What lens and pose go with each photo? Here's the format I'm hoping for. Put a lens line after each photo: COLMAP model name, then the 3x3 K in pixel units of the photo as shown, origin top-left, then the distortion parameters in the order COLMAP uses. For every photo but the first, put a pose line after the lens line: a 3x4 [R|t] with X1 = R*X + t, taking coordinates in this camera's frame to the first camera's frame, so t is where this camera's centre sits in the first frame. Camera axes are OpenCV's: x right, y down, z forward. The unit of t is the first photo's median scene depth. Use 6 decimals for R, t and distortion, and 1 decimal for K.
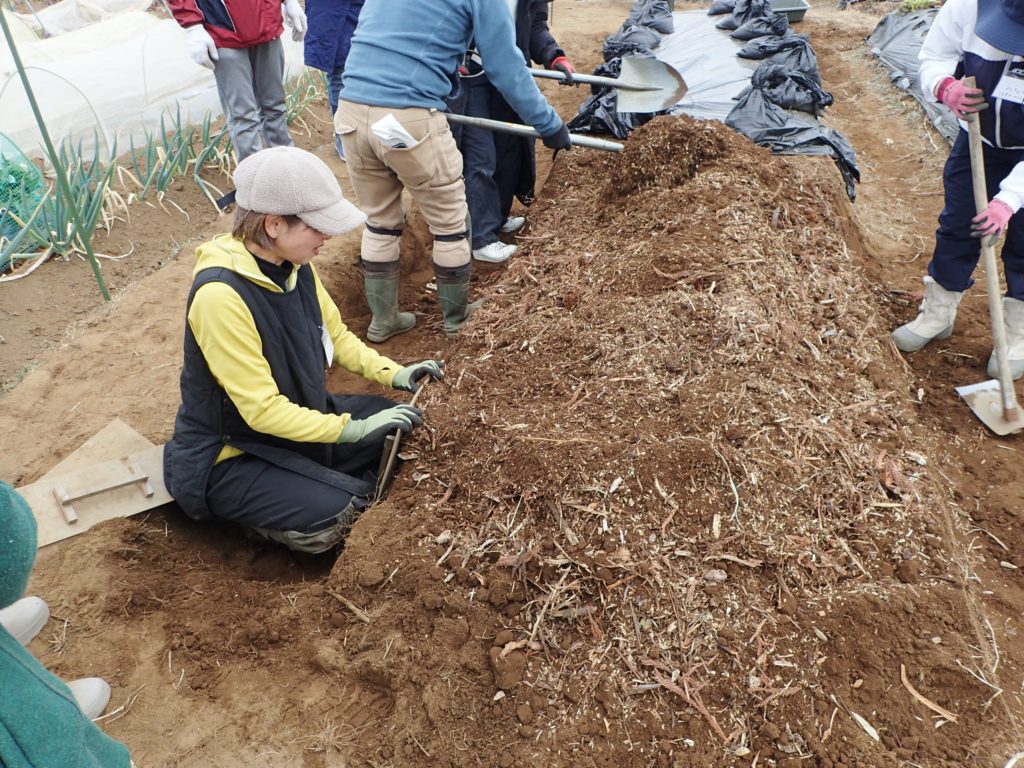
lens RADIAL K [[766.3, 0, 512.0], [0, 766.3, 384.0], [0, 0, 1]] dist [-0.000932, 0.002541]
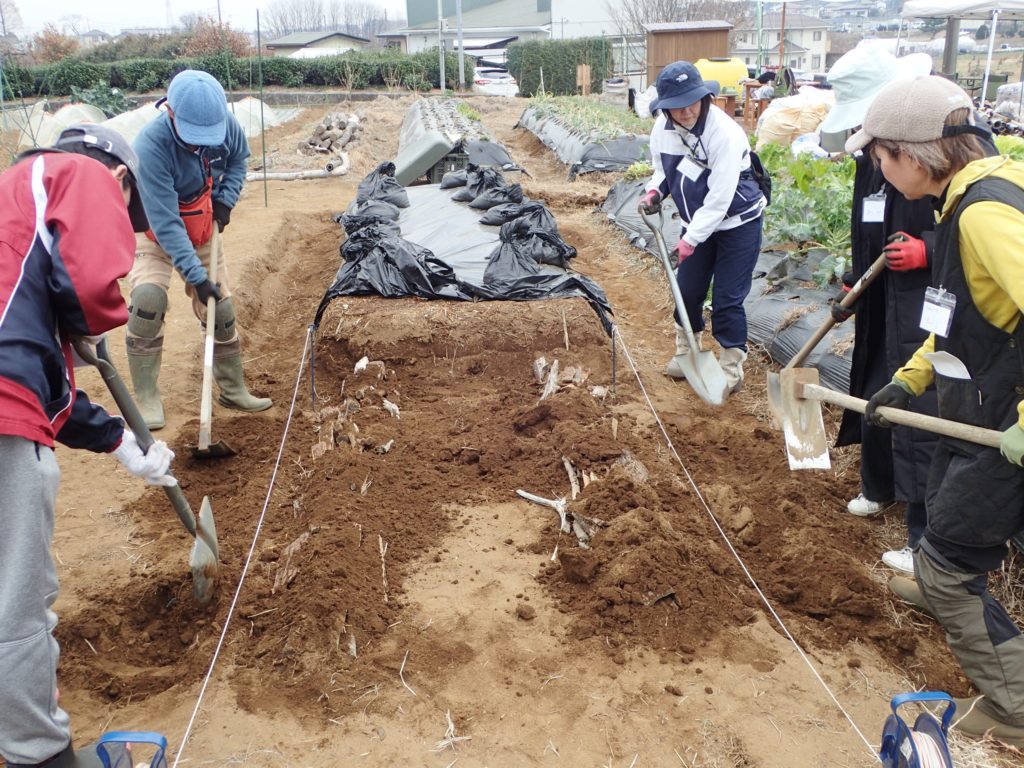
lens RADIAL K [[1064.5, 0, 518.7], [0, 1064.5, 385.9], [0, 0, 1]] dist [0.014511, 0.007475]
pose [[0.949432, -0.088851, 0.301139, -0.094516], [0.167886, 0.954158, -0.247785, 0.125431], [-0.265318, 0.285812, 0.920825, -0.227542]]
